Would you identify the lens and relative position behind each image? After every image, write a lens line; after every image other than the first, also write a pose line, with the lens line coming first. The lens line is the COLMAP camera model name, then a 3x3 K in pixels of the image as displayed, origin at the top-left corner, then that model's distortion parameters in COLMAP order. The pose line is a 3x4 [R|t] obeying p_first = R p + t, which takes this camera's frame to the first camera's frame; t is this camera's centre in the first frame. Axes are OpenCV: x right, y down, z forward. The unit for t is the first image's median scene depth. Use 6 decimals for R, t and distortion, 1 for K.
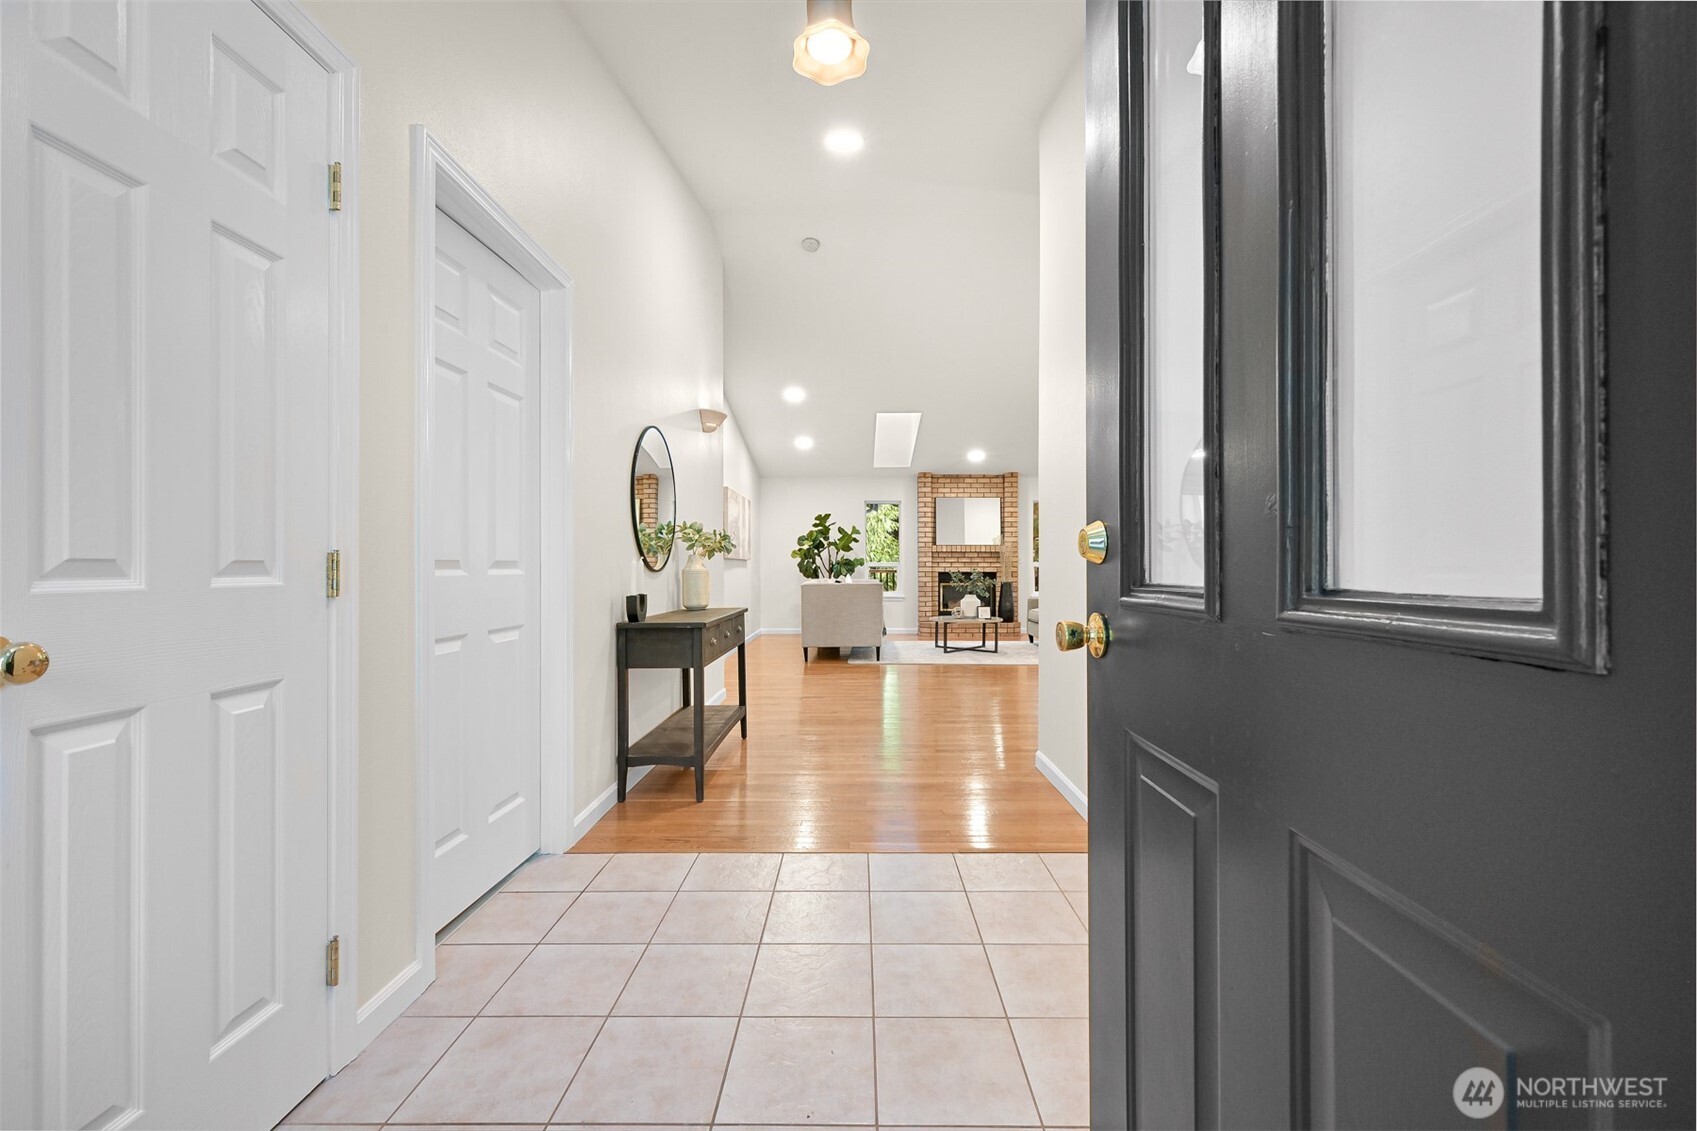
lens RADIAL K [[704.0, 0, 865.3], [0, 704.0, 571.1], [0, 0, 1]] dist [-0.001658, 0.002611]
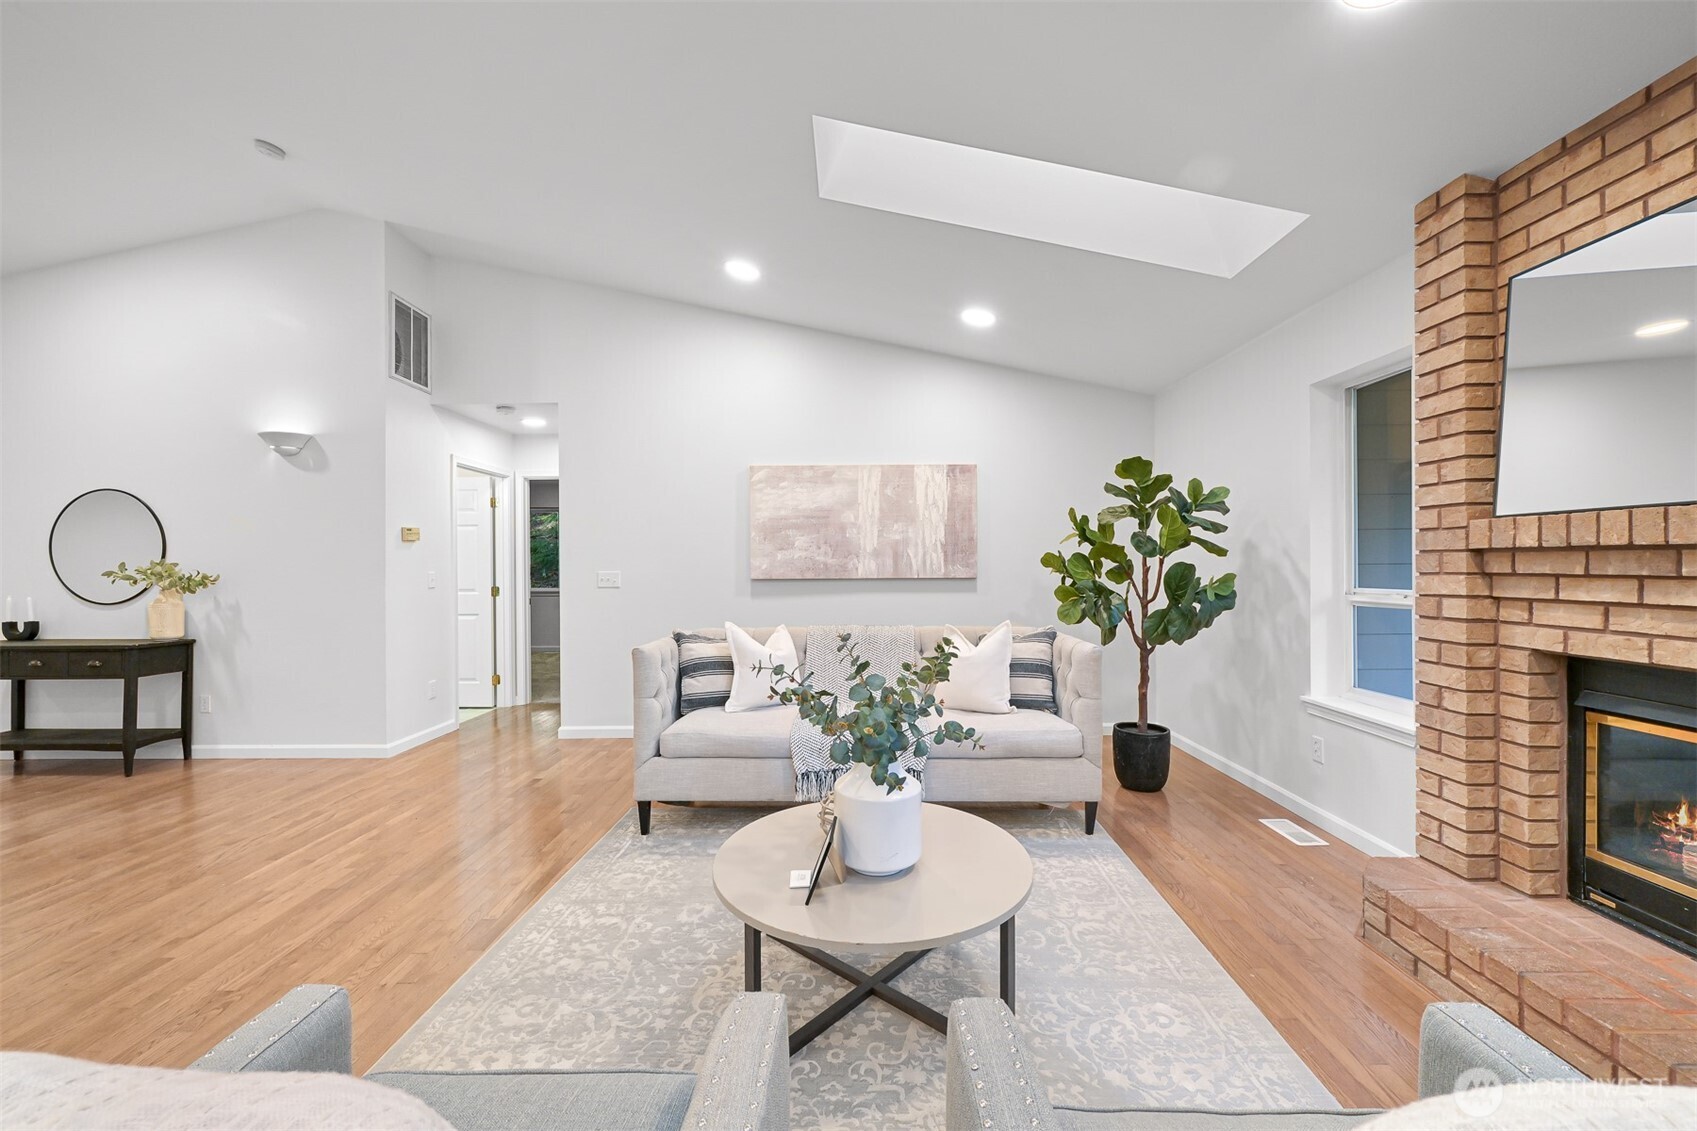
lens RADIAL K [[663.4, 0, 855.5], [0, 663.4, 564.6], [0, 0, 1]] dist [-0.002893, 0.000893]
pose [[0.006073, 0.002541, -0.999978, 0.296034], [0.014085, 0.999897, 0.002626, -0.026642], [0.999882, -0.014100, 0.006036, 0.829555]]
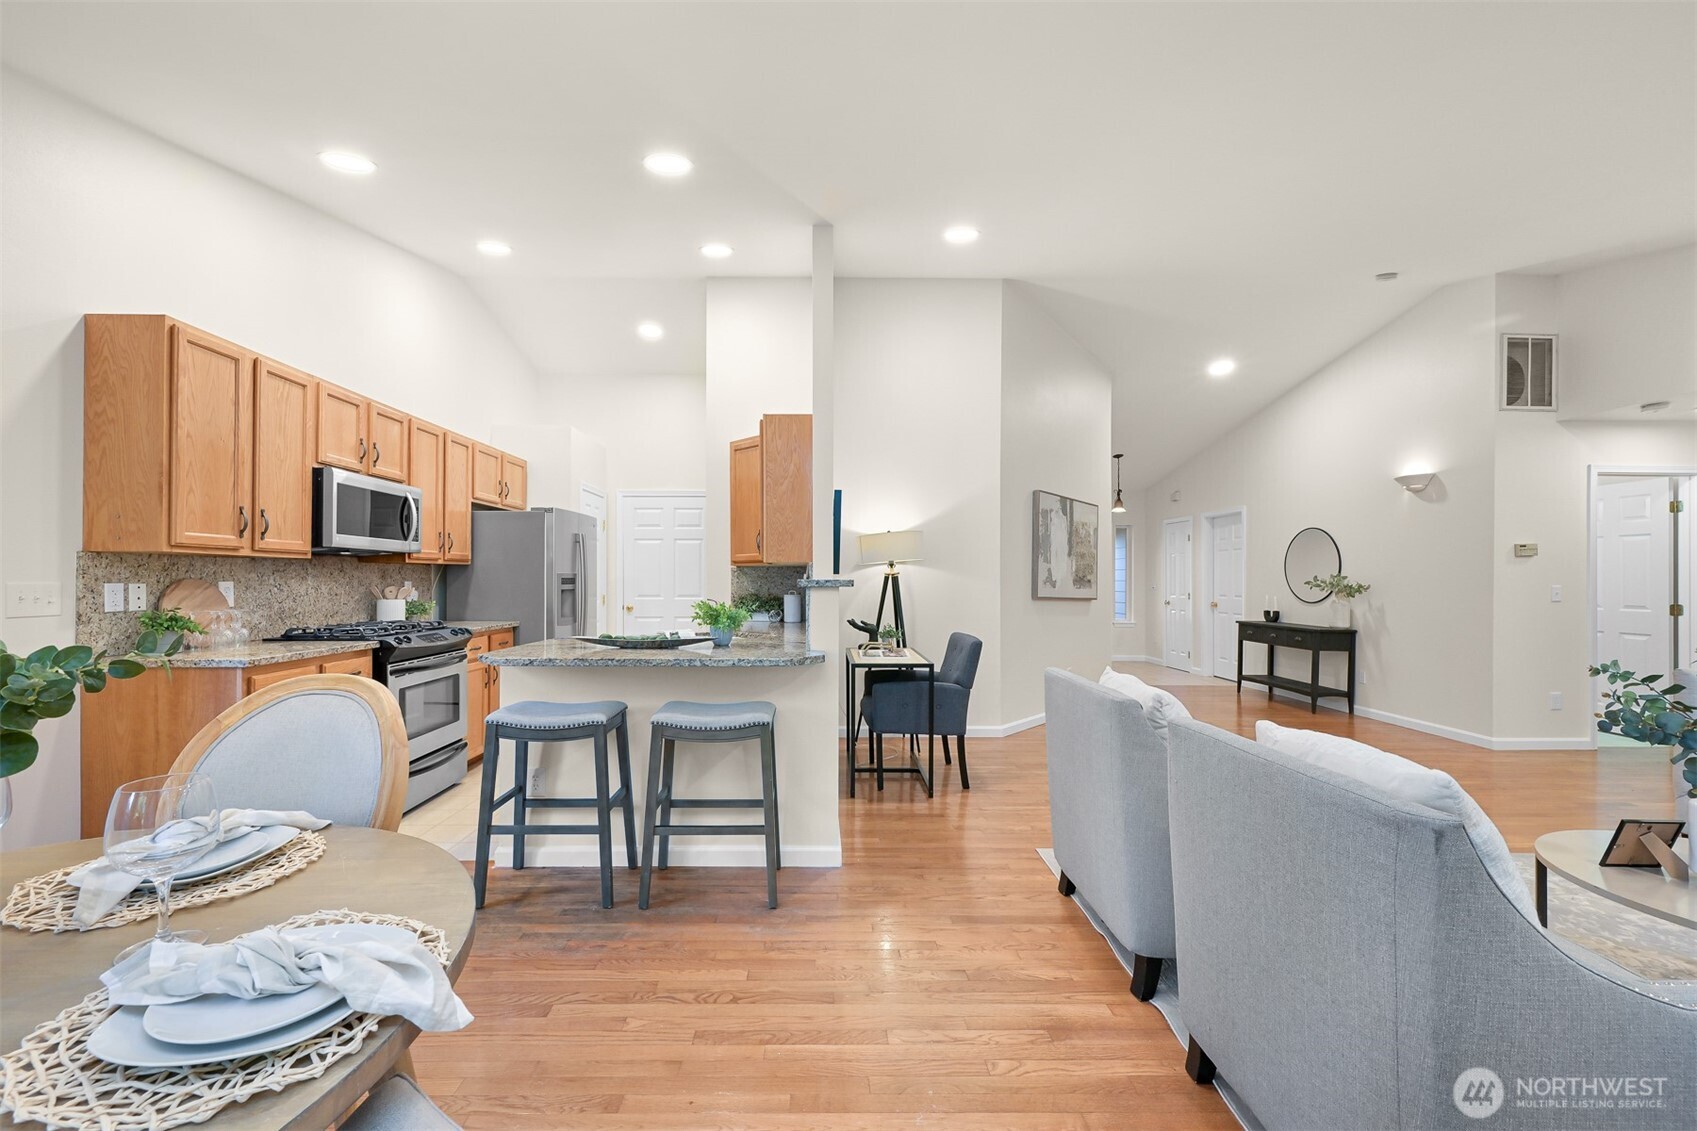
lens RADIAL K [[663.4, 0, 817.0], [0, 663.4, 577.2], [0, 0, 1]] dist [-0.002893, 0.000893]
pose [[-0.999893, -0.000850, -0.014571, 0.364243], [-0.000733, 0.999968, -0.008020, -0.026241], [0.014577, -0.008009, -0.999862, 0.996416]]
